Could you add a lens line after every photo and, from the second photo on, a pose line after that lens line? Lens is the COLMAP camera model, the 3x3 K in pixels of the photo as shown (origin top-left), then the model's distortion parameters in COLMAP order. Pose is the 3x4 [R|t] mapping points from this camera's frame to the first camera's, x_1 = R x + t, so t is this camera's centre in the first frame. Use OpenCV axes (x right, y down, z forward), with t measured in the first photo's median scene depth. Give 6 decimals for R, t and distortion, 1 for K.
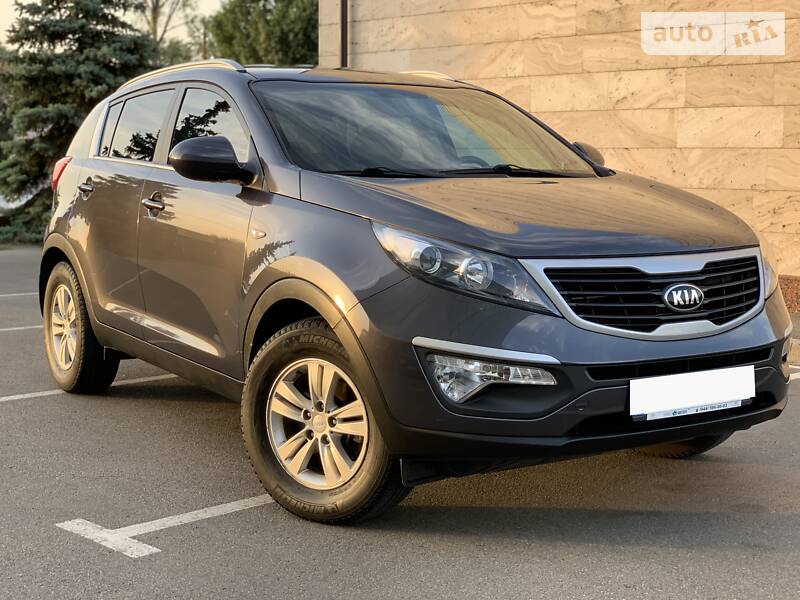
lens RADIAL K [[1211.7, 0, 425.4], [0, 1211.7, 300.6], [0, 0, 1]] dist [0.013563, -0.021514]
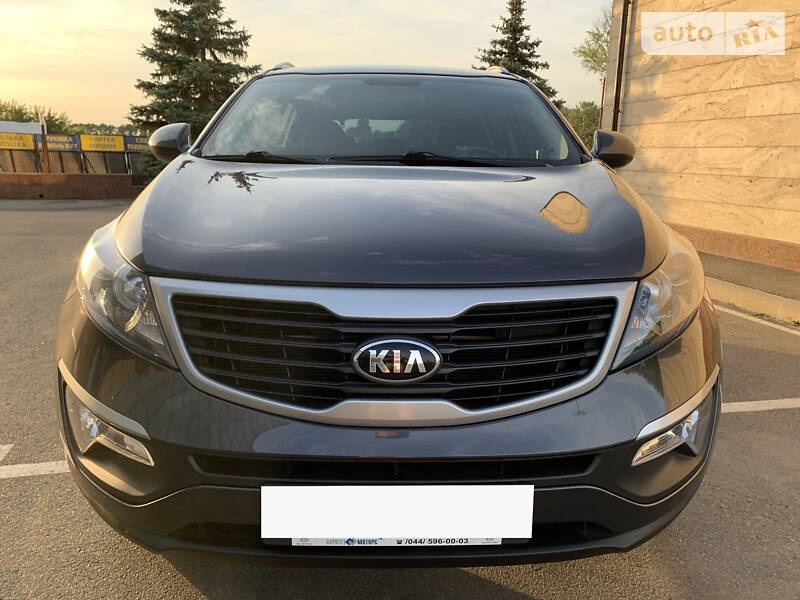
lens RADIAL K [[615.2, 0, 398.9], [0, 615.2, 289.8], [0, 0, 1]] dist [0.065738, -0.071307]
pose [[0.850503, 0.119082, -0.512313, 0.342741], [-0.071633, 0.991183, 0.111470, -0.068115], [0.521070, -0.058106, 0.851534, 0.677678]]
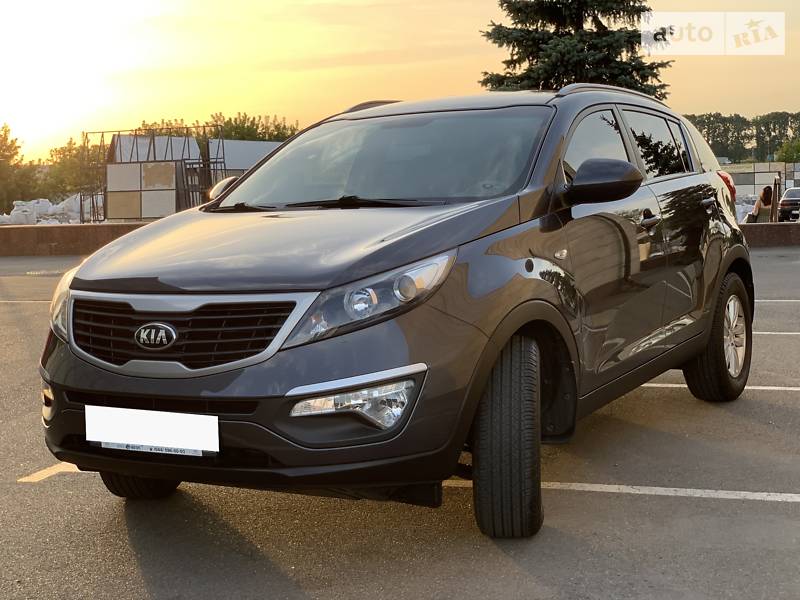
lens RADIAL K [[1203.5, 0, 433.5], [0, 1203.5, 309.4], [0, 0, 1]] dist [0.072107, 0.004588]
pose [[0.470083, 0.072863, -0.879610, 1.113486], [-0.055956, 0.997042, 0.052687, -0.084056], [0.880847, 0.024452, 0.472770, 0.671621]]
